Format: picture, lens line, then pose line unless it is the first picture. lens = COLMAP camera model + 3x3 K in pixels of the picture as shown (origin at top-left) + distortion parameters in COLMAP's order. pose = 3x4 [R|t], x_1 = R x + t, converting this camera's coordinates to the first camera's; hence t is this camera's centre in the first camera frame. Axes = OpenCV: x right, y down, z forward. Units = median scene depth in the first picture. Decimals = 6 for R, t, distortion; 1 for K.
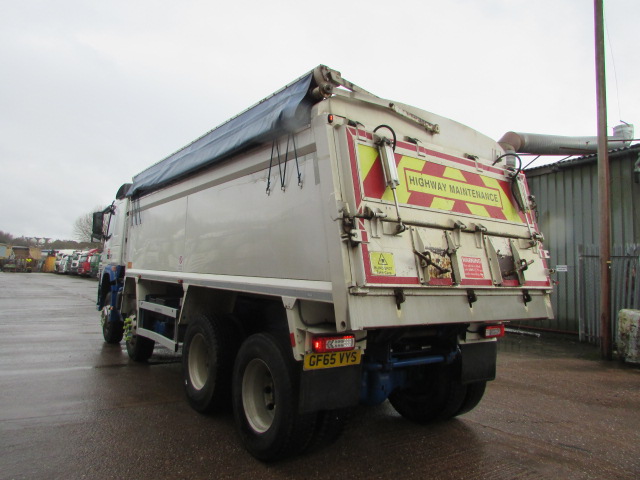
lens RADIAL K [[455.7, 0, 320.0], [0, 455.7, 240.0], [0, 0, 1]] dist [-0.018762, -0.000208]
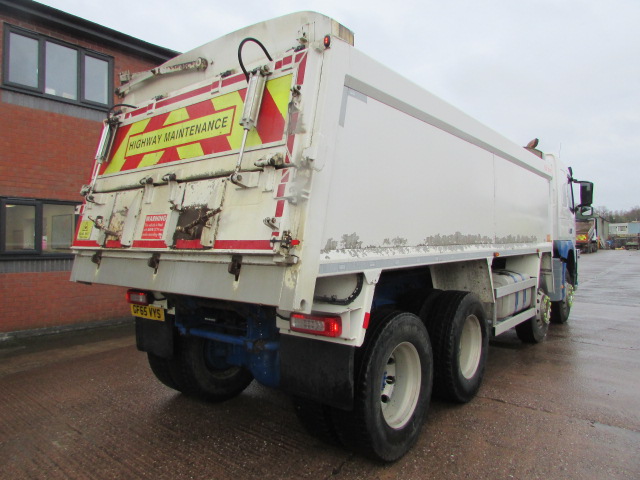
lens RADIAL K [[455.7, 0, 320.0], [0, 455.7, 240.0], [0, 0, 1]] dist [-0.018762, -0.000208]
pose [[0.272212, -0.035311, -0.961589, 1.292189], [0.080932, 0.996626, -0.013687, 0.127769], [0.958828, -0.074098, 0.274151, 1.116892]]
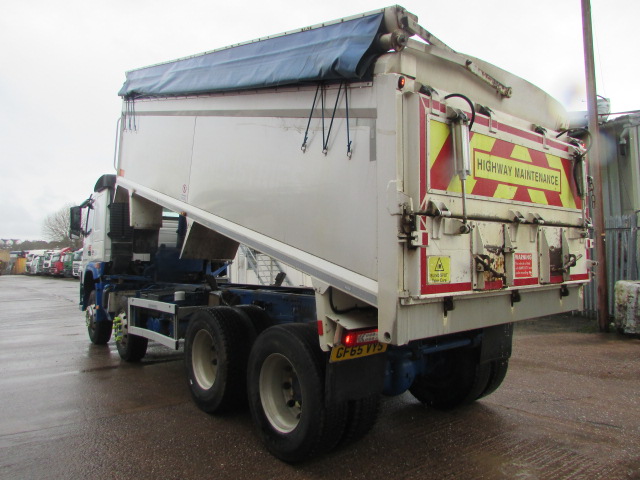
lens RADIAL K [[455.9, 0, 320.0], [0, 455.9, 240.0], [0, 0, 1]] dist [-0.023568, 0.000558]
pose [[0.993050, 0.105519, 0.052137, -0.123425], [-0.114752, 0.966499, 0.229592, -0.155713], [-0.026164, -0.233979, 0.971889, 0.153116]]
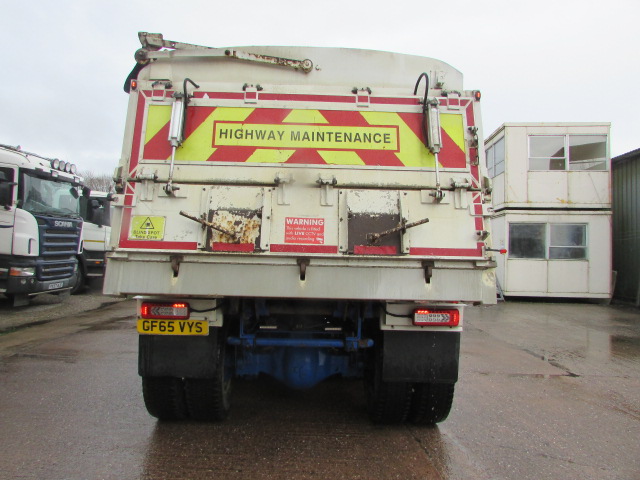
lens RADIAL K [[455.9, 0, 320.0], [0, 455.9, 240.0], [0, 0, 1]] dist [-0.023568, 0.000558]
pose [[0.826628, -0.022418, -0.562302, 0.852703], [0.044931, 0.998645, 0.026237, 0.060585], [0.560952, -0.046953, 0.826516, 0.368243]]
